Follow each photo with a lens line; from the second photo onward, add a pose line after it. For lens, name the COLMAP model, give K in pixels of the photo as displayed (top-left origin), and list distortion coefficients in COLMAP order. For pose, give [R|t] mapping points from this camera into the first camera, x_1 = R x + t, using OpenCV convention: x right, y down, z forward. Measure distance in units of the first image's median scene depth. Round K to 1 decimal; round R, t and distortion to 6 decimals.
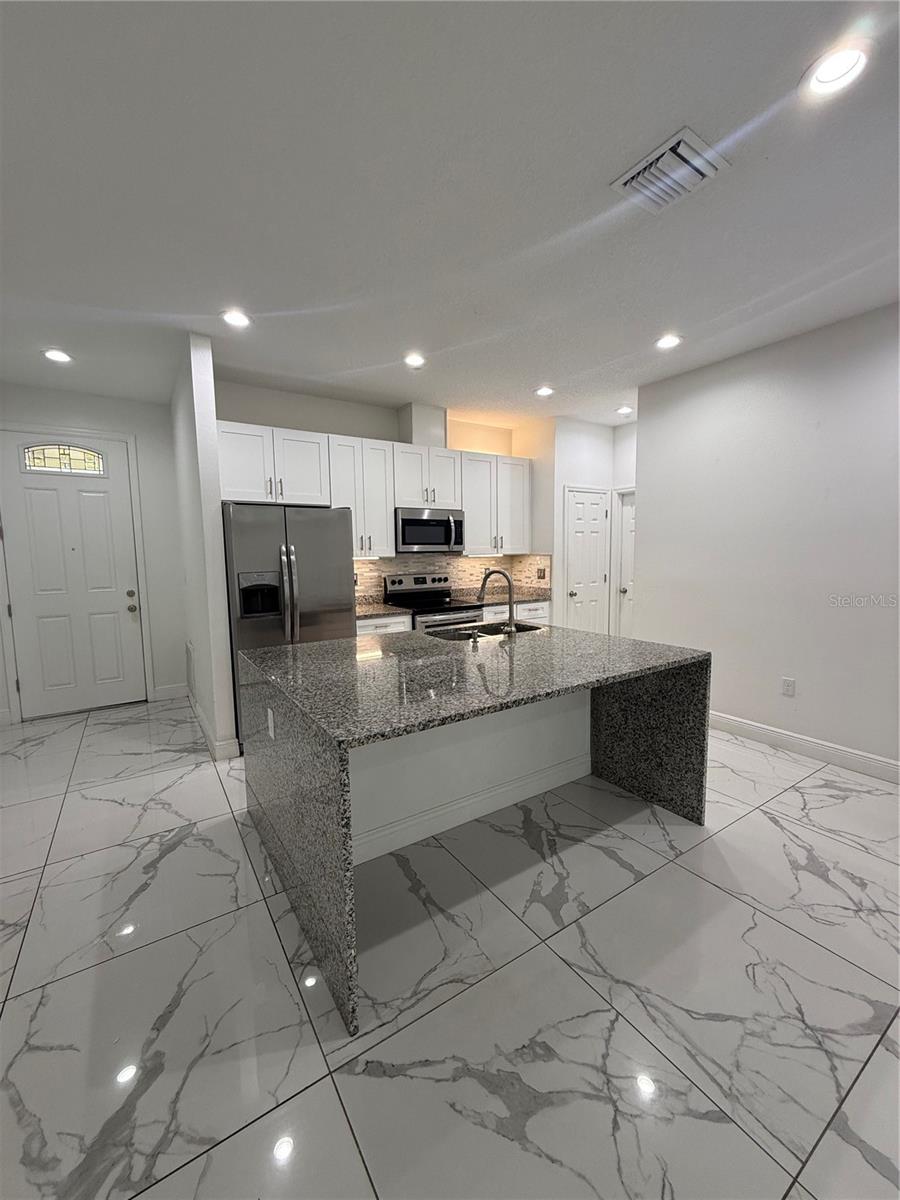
lens RADIAL K [[478.3, 0, 450.0], [0, 478.3, 600.0], [0, 0, 1]] dist [0.000306, 0.000361]
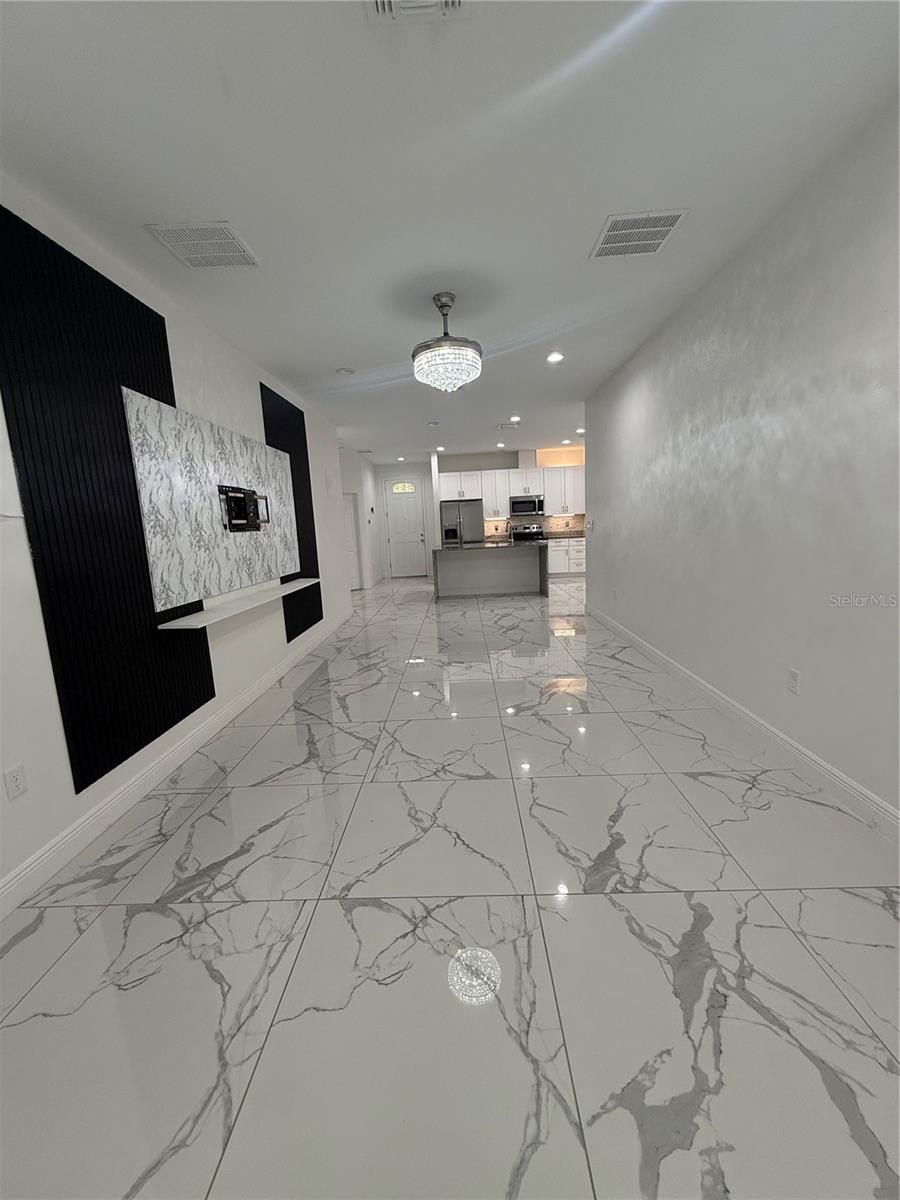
lens RADIAL K [[478.3, 0, 450.0], [0, 478.3, 600.0], [0, 0, 1]] dist [0.000306, 0.000361]
pose [[0.822998, 0.061606, -0.564693, 0.963608], [-0.017648, 0.996395, 0.082981, 0.119700], [0.567769, -0.058327, 0.821119, -1.096249]]
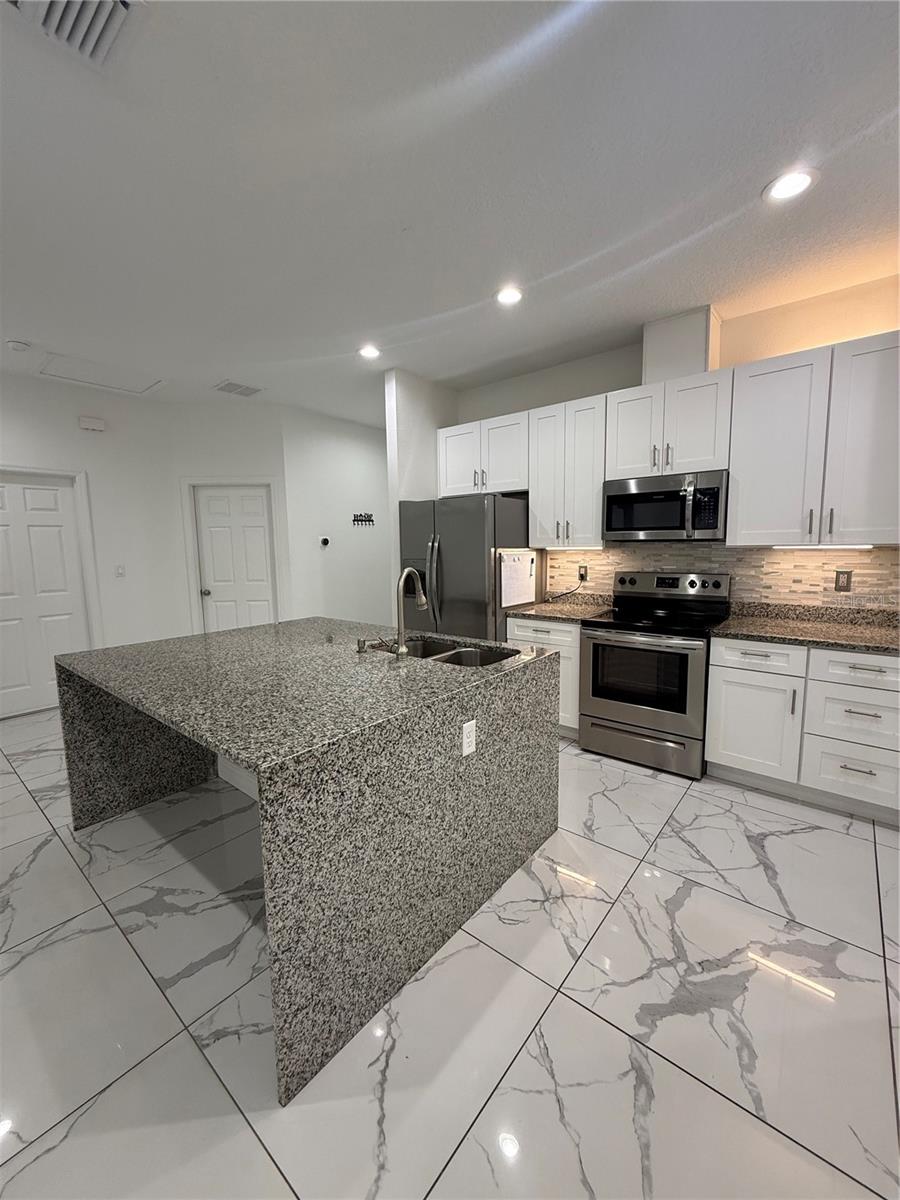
lens RADIAL K [[478.3, 0, 450.0], [0, 478.3, 600.0], [0, 0, 1]] dist [0.000306, 0.000361]
pose [[0.294334, 0.121815, -0.947907, 0.519705], [-0.087088, 0.991136, 0.100328, -0.059446], [0.951726, 0.053021, 0.302334, 0.520220]]
